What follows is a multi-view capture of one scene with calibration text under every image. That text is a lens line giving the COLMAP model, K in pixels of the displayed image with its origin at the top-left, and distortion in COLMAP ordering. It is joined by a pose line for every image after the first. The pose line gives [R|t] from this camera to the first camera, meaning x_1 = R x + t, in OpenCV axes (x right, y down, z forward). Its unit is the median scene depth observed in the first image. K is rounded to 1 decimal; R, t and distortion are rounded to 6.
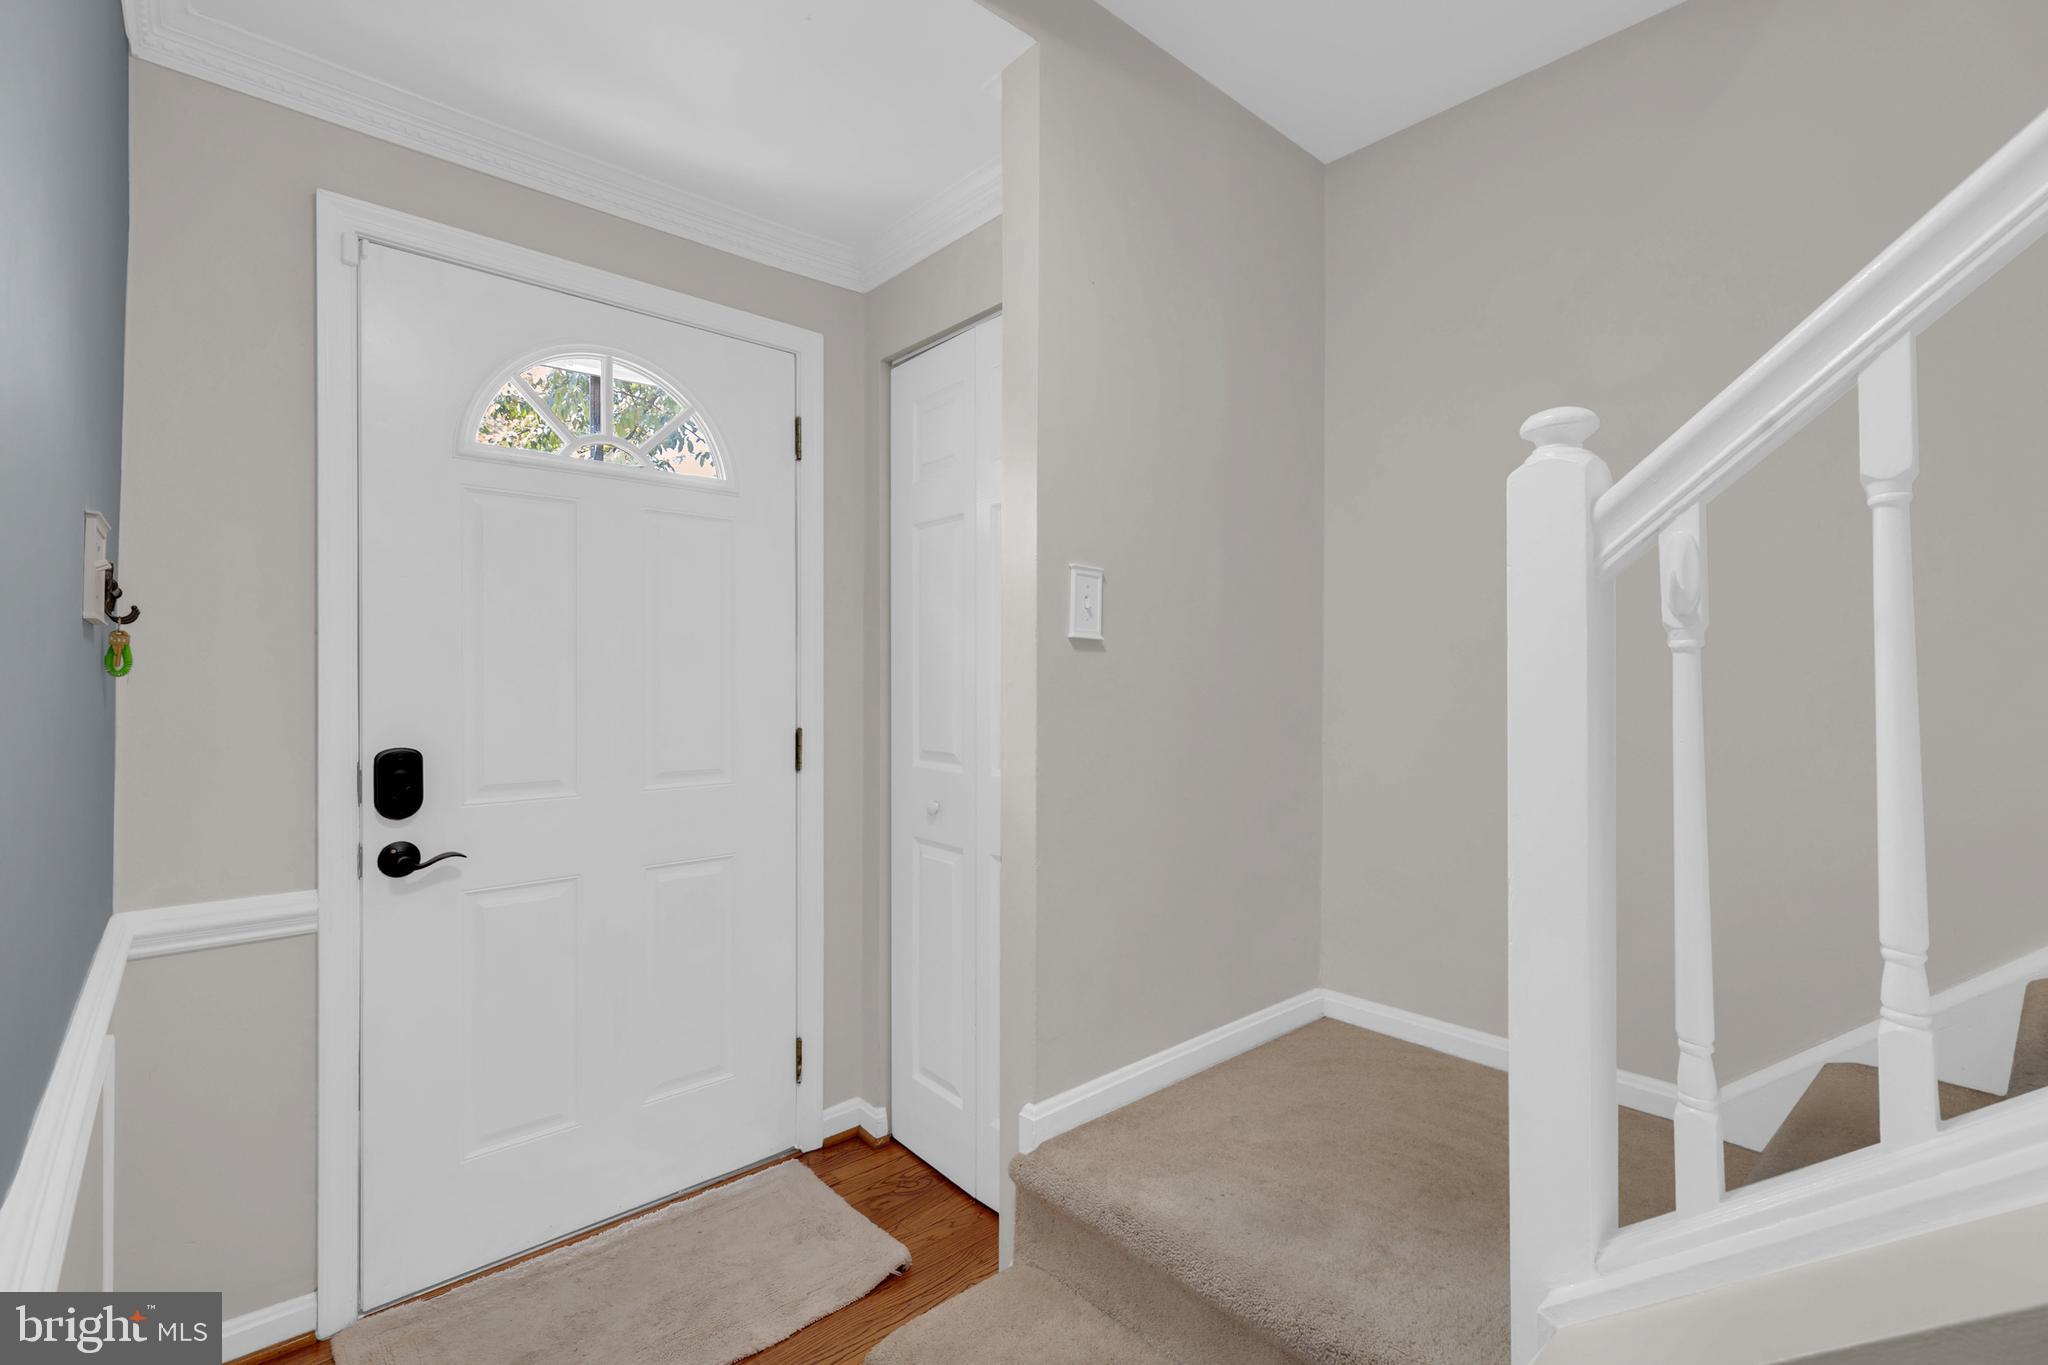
lens RADIAL K [[927.1, 0, 1016.1], [0, 927.1, 679.7], [0, 0, 1]] dist [0.011330, -0.003021]
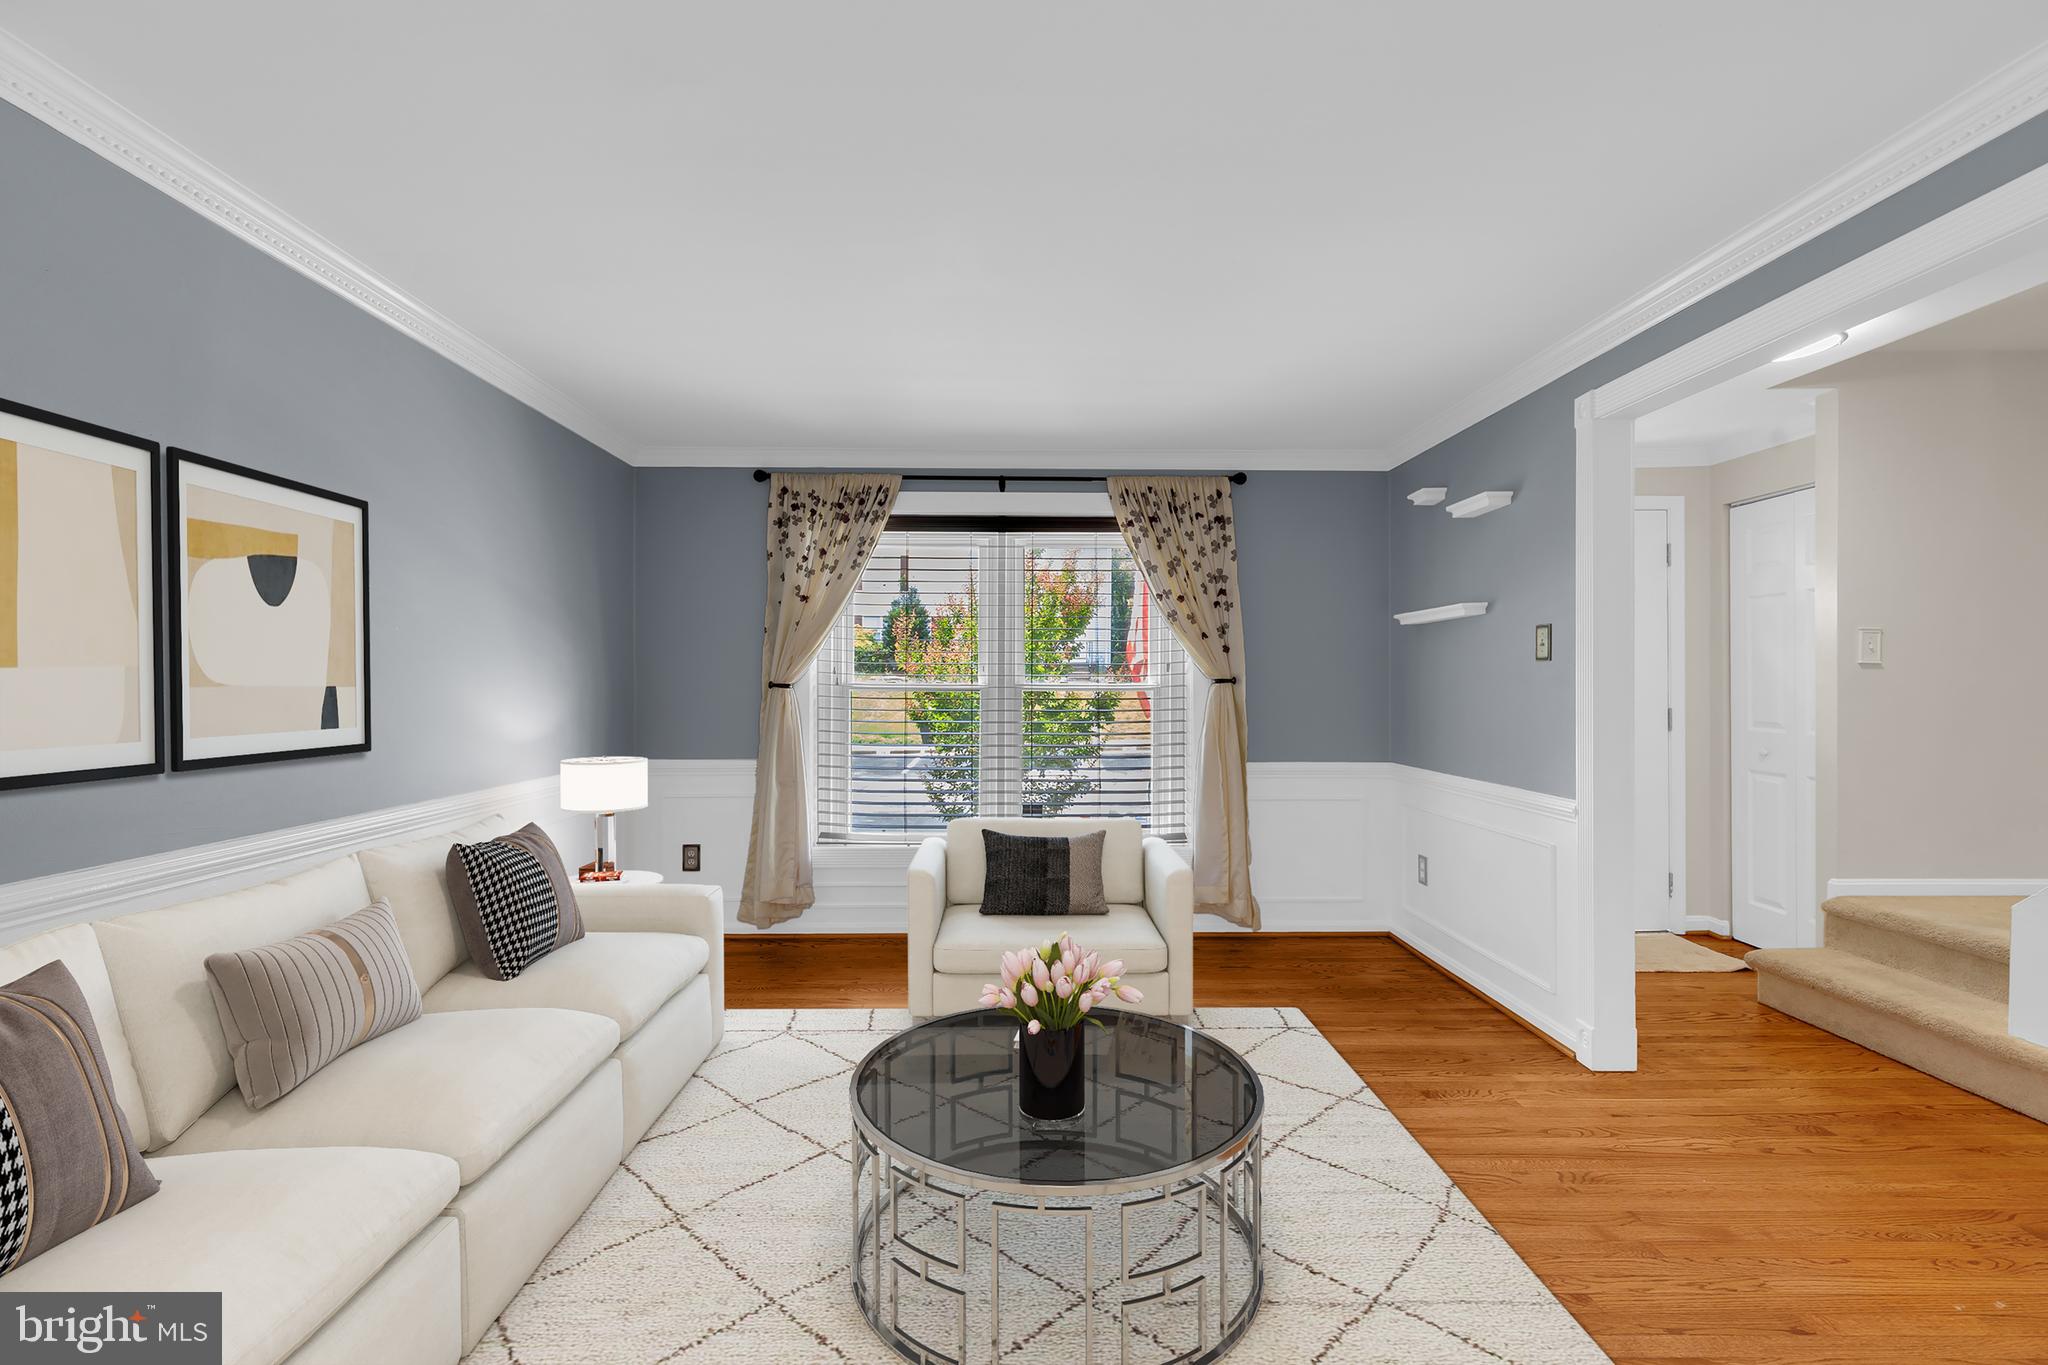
lens RADIAL K [[927.1, 0, 998.4], [0, 927.1, 677.2], [0, 0, 1]] dist [0.011330, -0.003021]
pose [[0.746721, -0.003952, -0.665125, 0.007453], [0.003957, 0.999991, -0.001499, -0.014030], [0.665125, -0.001512, 0.746730, -1.474064]]
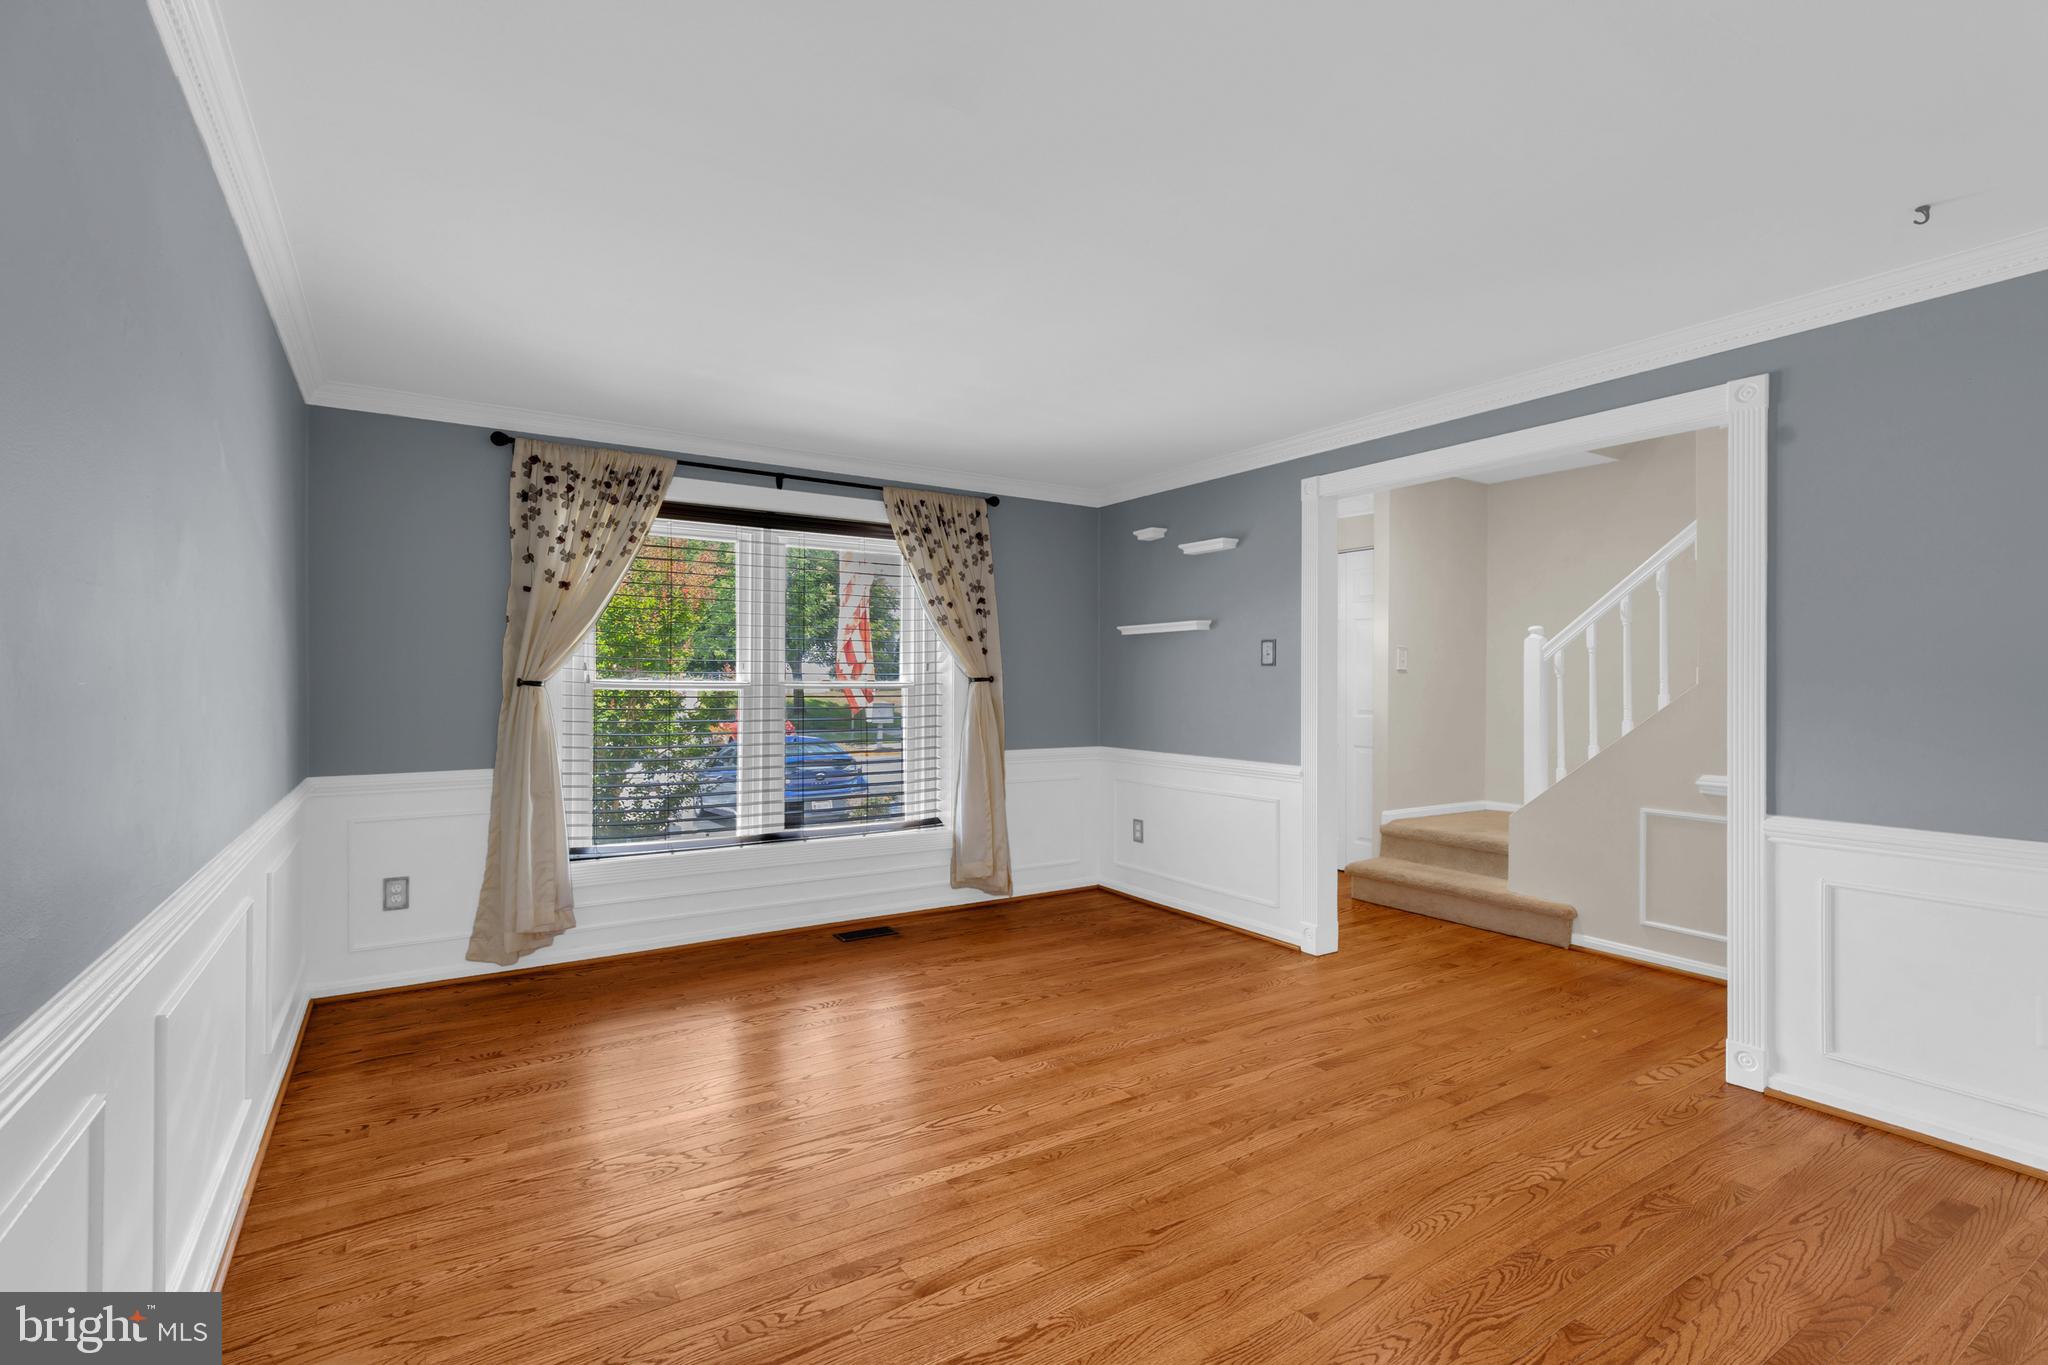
lens RADIAL K [[927.1, 0, 982.7], [0, 927.1, 676.2], [0, 0, 1]] dist [0.011330, -0.003021]
pose [[0.983071, 0.001787, -0.183215, -0.603384], [-0.001628, 0.999998, 0.001022, -0.017548], [0.183216, -0.000706, 0.983072, -1.917179]]
